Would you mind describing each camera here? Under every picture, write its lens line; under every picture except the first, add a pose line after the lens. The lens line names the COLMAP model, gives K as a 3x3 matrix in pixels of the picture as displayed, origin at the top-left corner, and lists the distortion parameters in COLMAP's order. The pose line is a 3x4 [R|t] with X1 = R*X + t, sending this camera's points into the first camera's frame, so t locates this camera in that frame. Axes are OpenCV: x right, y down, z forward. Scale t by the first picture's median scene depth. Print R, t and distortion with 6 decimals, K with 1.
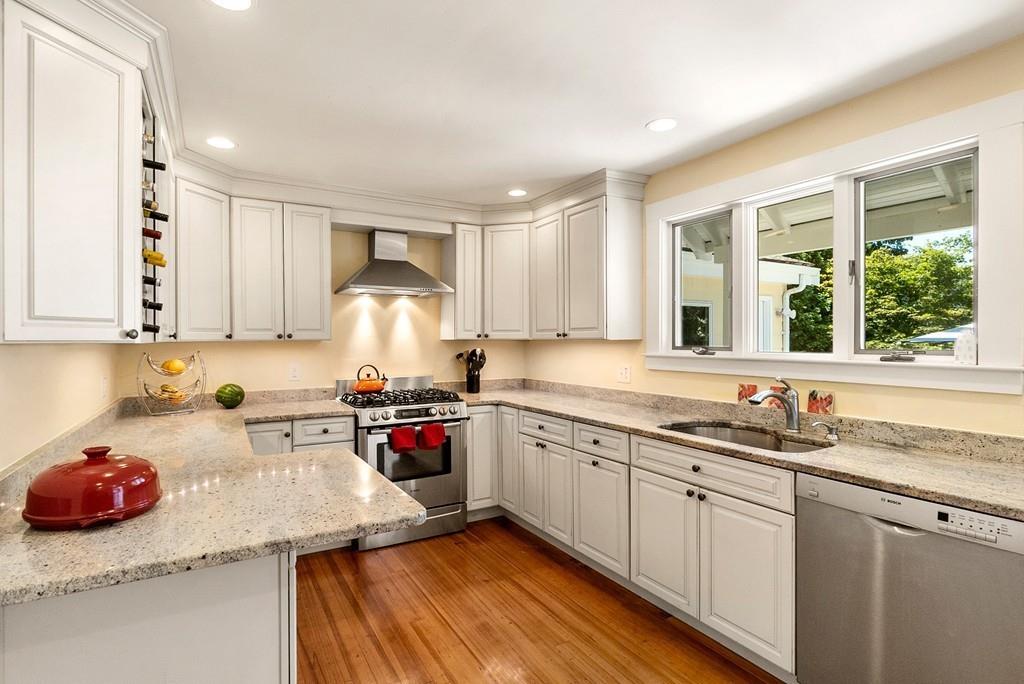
lens RADIAL K [[479.2, 0, 512.0], [0, 479.2, 342.0], [0, 0, 1]] dist [-0.001378, -0.000230]
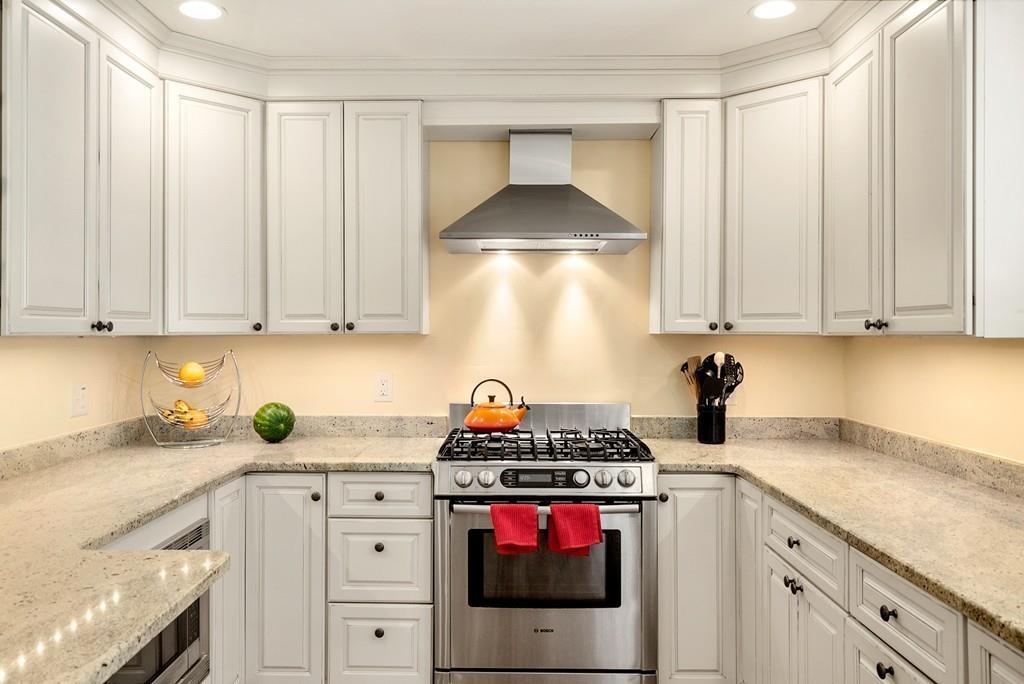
lens RADIAL K [[780.1, 0, 511.2], [0, 780.1, 329.3], [0, 0, 1]] dist [0.004647, 0.003995]
pose [[0.863983, 0.003289, -0.503509, 0.171810], [-0.007505, 0.999952, -0.006346, -0.004020], [0.503464, 0.009261, 0.863966, 0.246646]]
